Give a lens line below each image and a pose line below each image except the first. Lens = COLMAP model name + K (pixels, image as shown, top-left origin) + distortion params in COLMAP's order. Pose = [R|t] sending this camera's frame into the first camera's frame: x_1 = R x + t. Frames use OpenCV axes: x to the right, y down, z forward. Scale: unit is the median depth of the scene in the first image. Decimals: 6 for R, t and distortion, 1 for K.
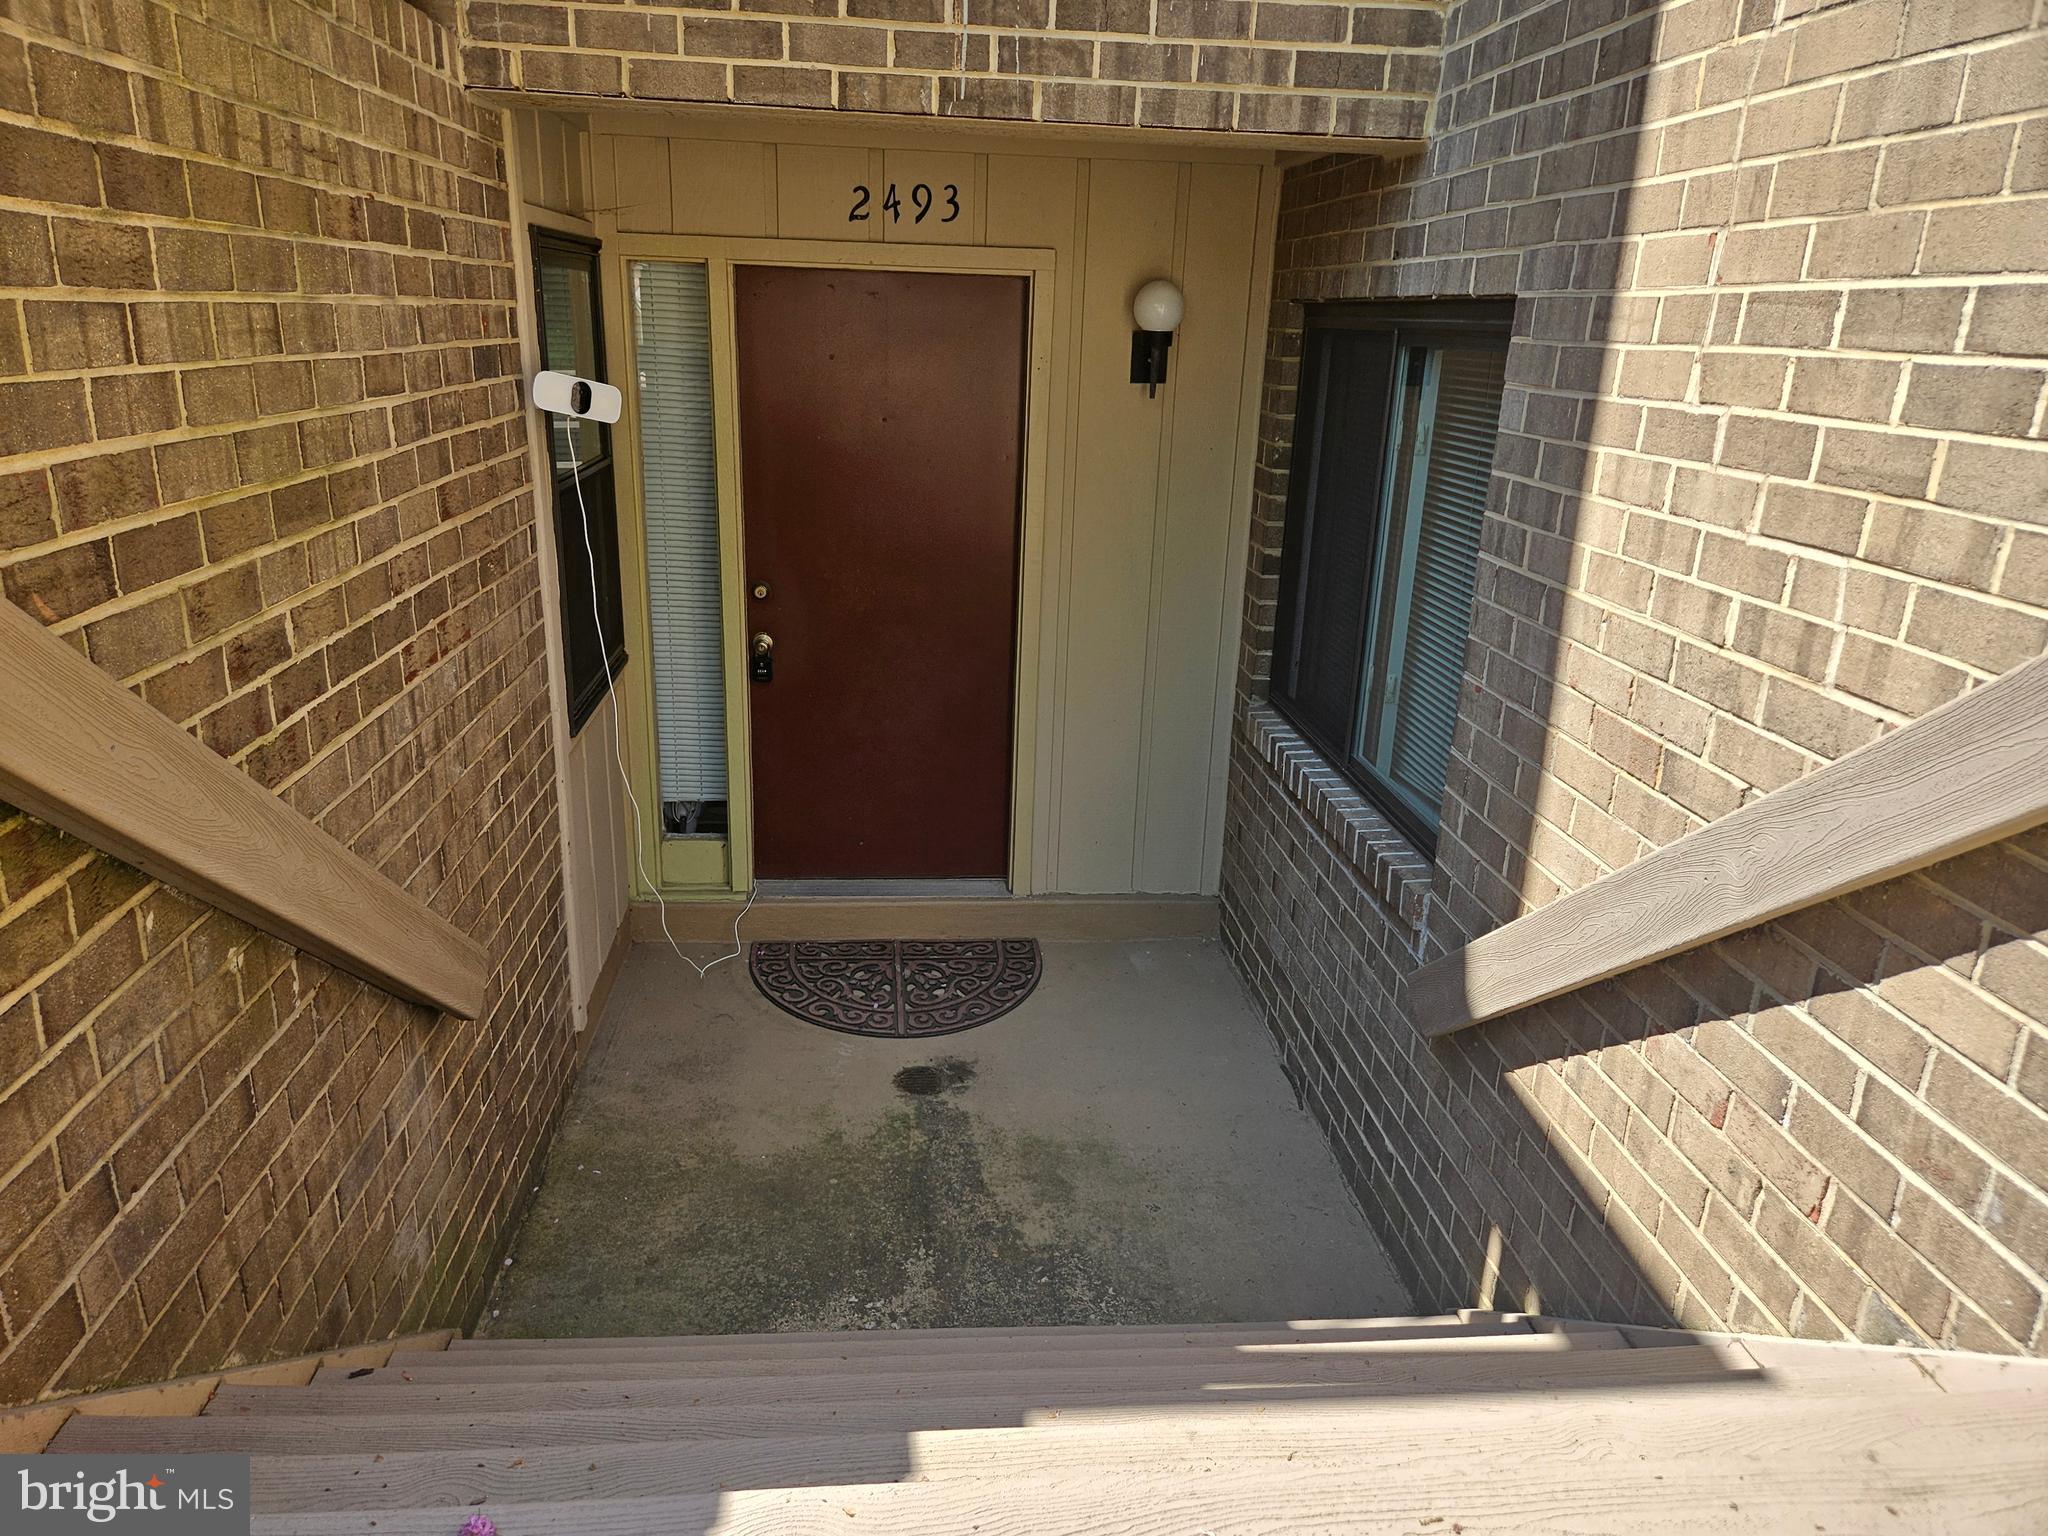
lens RADIAL K [[1375.8, 0, 1024.6], [0, 1375.8, 770.1], [0, 0, 1]] dist [0.010151, 0.001220]
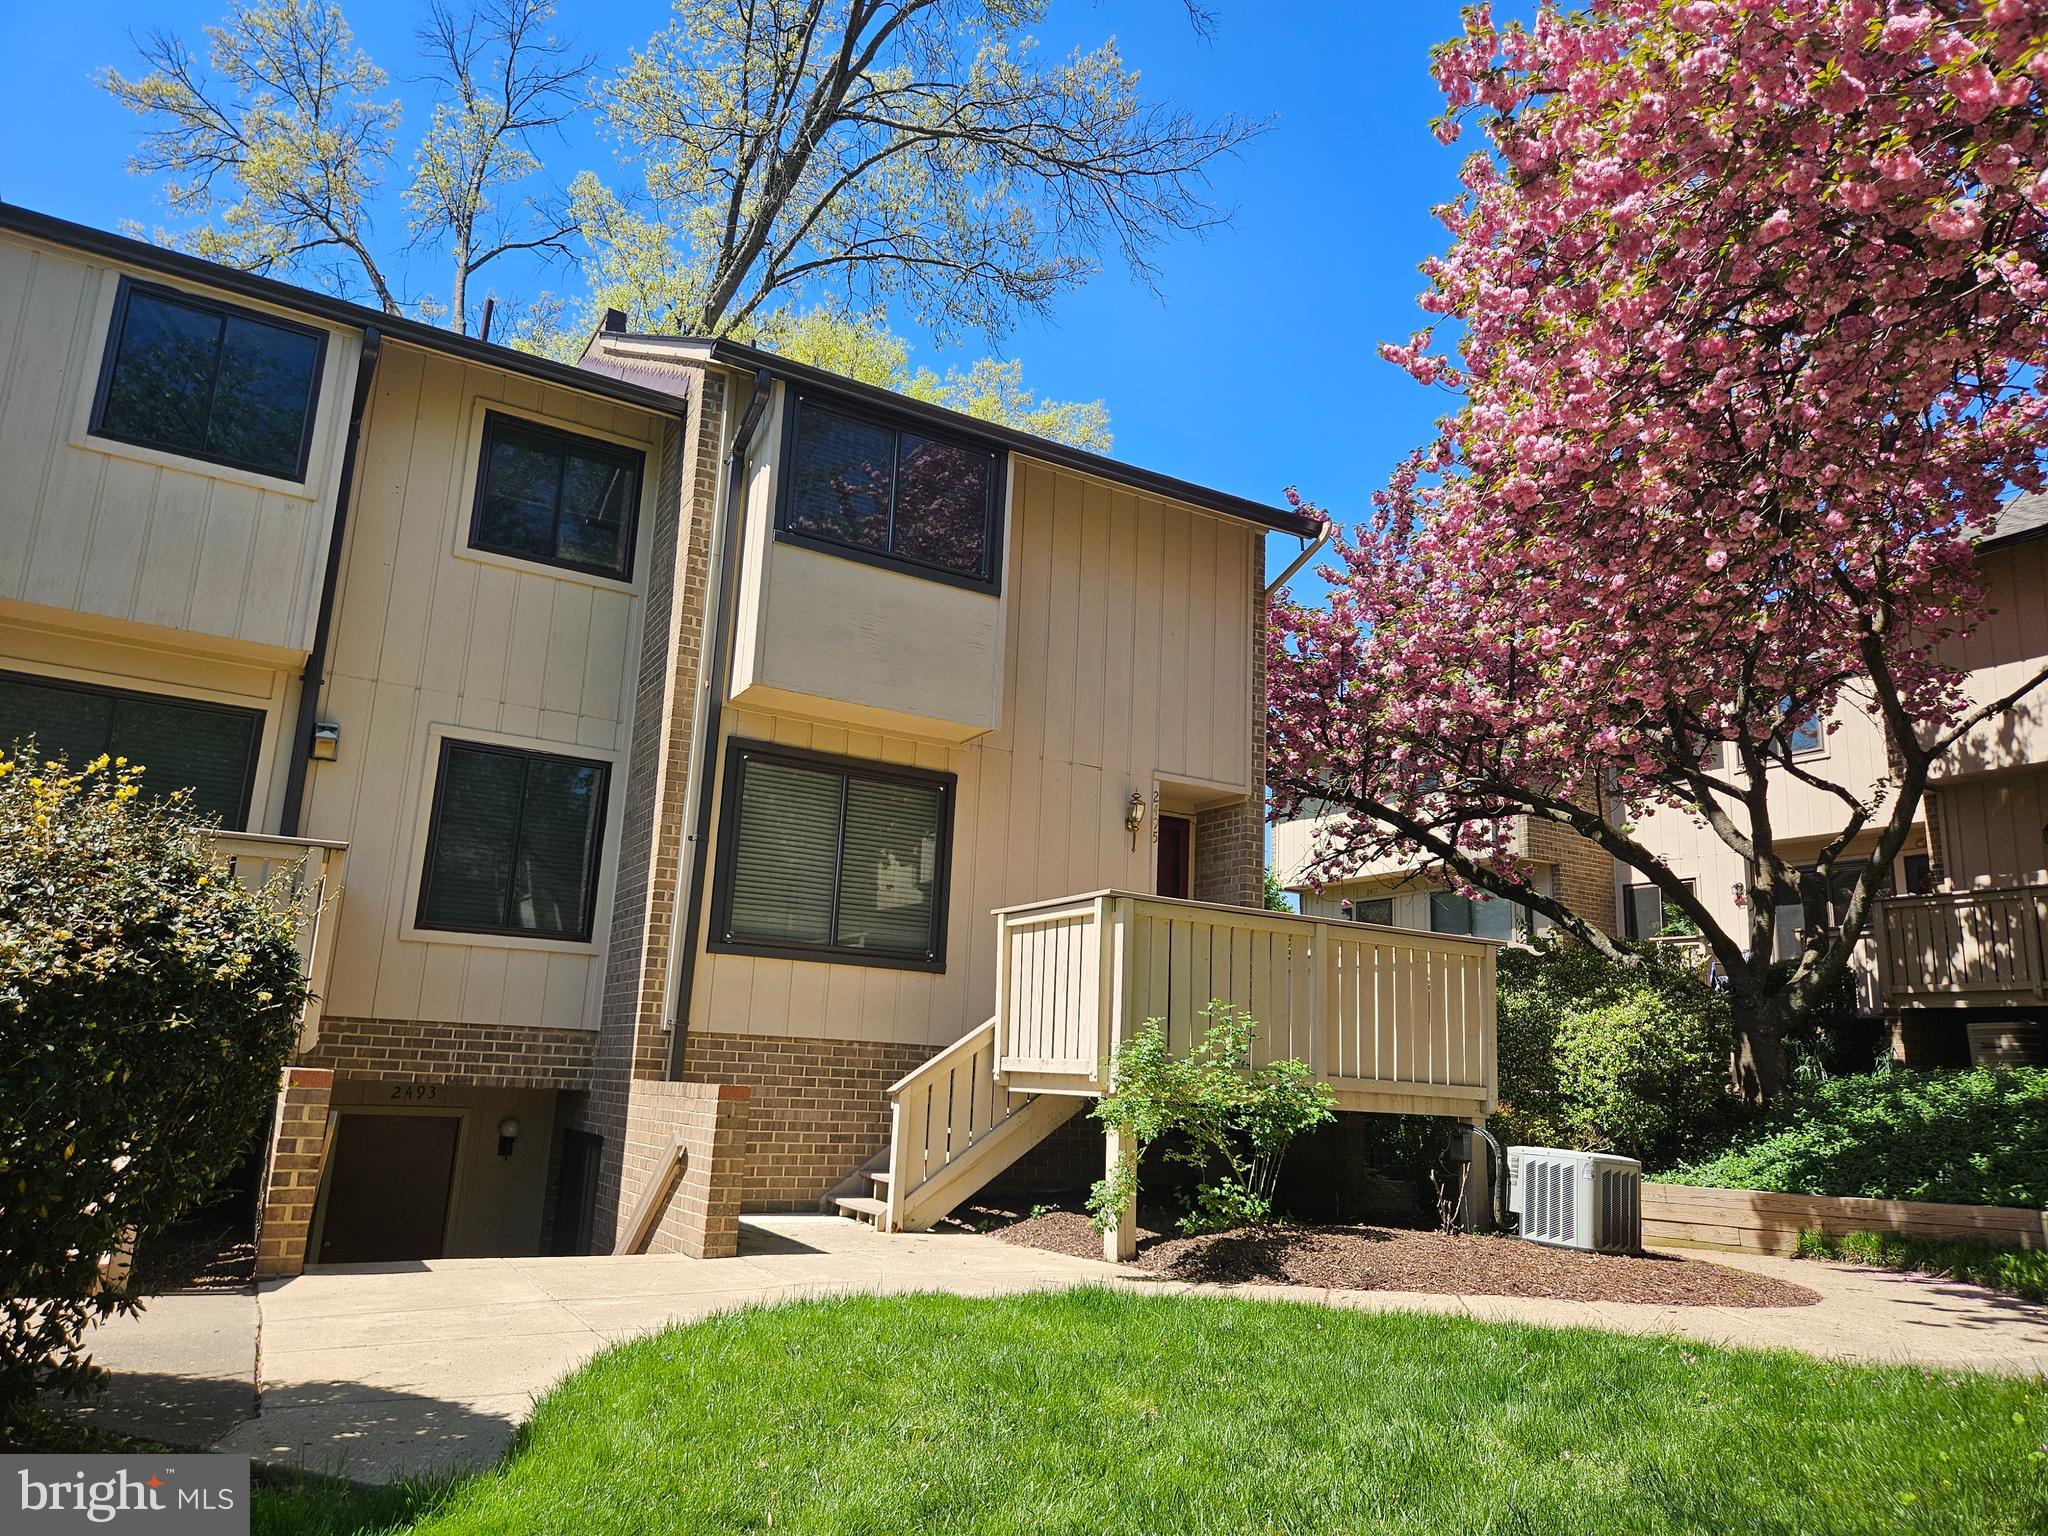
lens RADIAL K [[1375.8, 0, 1028.4], [0, 1375.8, 775.6], [0, 0, 1]] dist [0.010151, 0.001220]
pose [[0.907696, 0.095289, 0.408666, -0.219340], [0.121706, 0.872235, -0.473702, 0.676561], [-0.401591, 0.479714, 0.780127, -2.683005]]
